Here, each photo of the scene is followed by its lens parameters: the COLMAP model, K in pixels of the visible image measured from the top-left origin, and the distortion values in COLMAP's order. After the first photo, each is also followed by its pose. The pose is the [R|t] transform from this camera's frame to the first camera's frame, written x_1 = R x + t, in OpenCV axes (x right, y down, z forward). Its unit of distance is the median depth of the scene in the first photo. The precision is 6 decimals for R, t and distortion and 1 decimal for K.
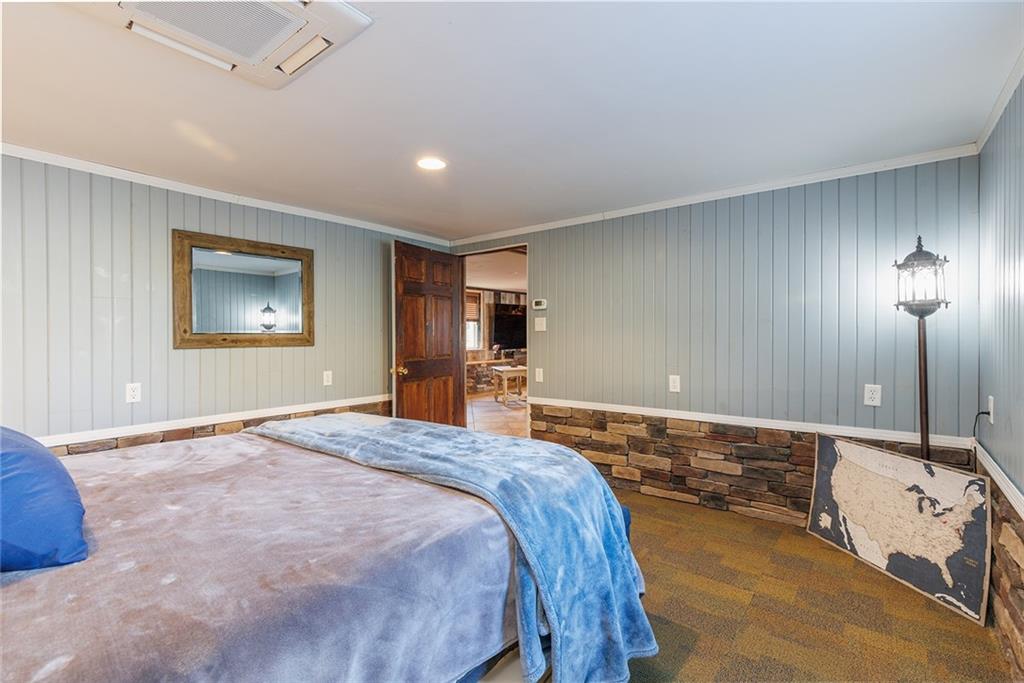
lens RADIAL K [[465.5, 0, 512.3], [0, 465.5, 338.5], [0, 0, 1]] dist [0.002469, 0.000066]
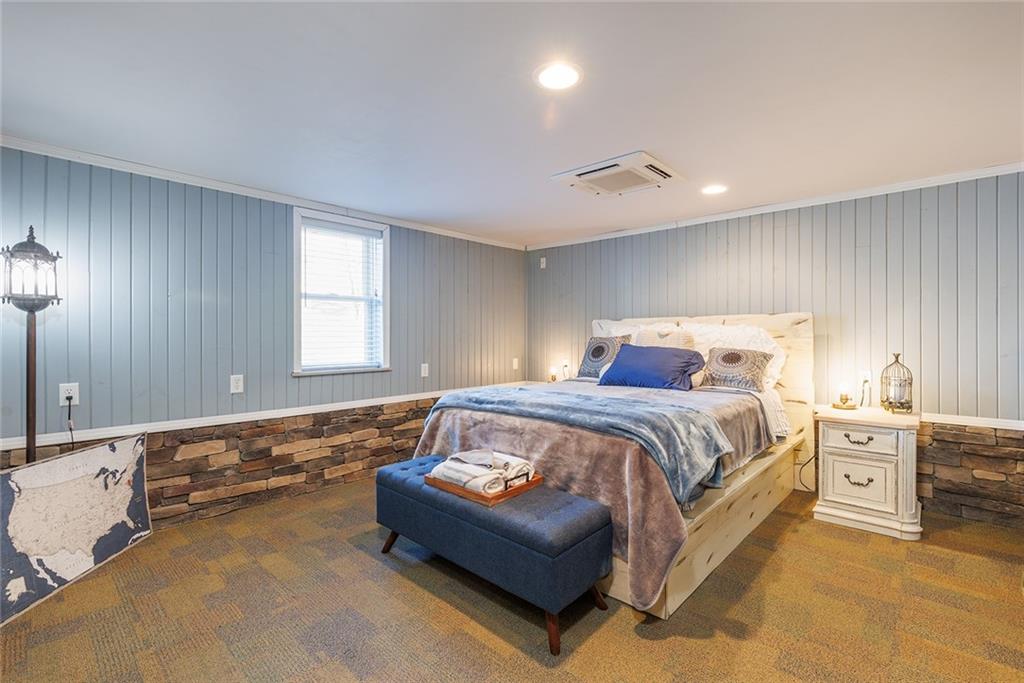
lens RADIAL K [[465.5, 0, 513.2], [0, 465.5, 334.6], [0, 0, 1]] dist [0.002469, 0.000066]
pose [[-0.996811, 0.005916, 0.079582, -0.174840], [0.006791, 0.999919, 0.010729, -0.004118], [-0.079512, 0.011235, -0.996771, 1.883934]]
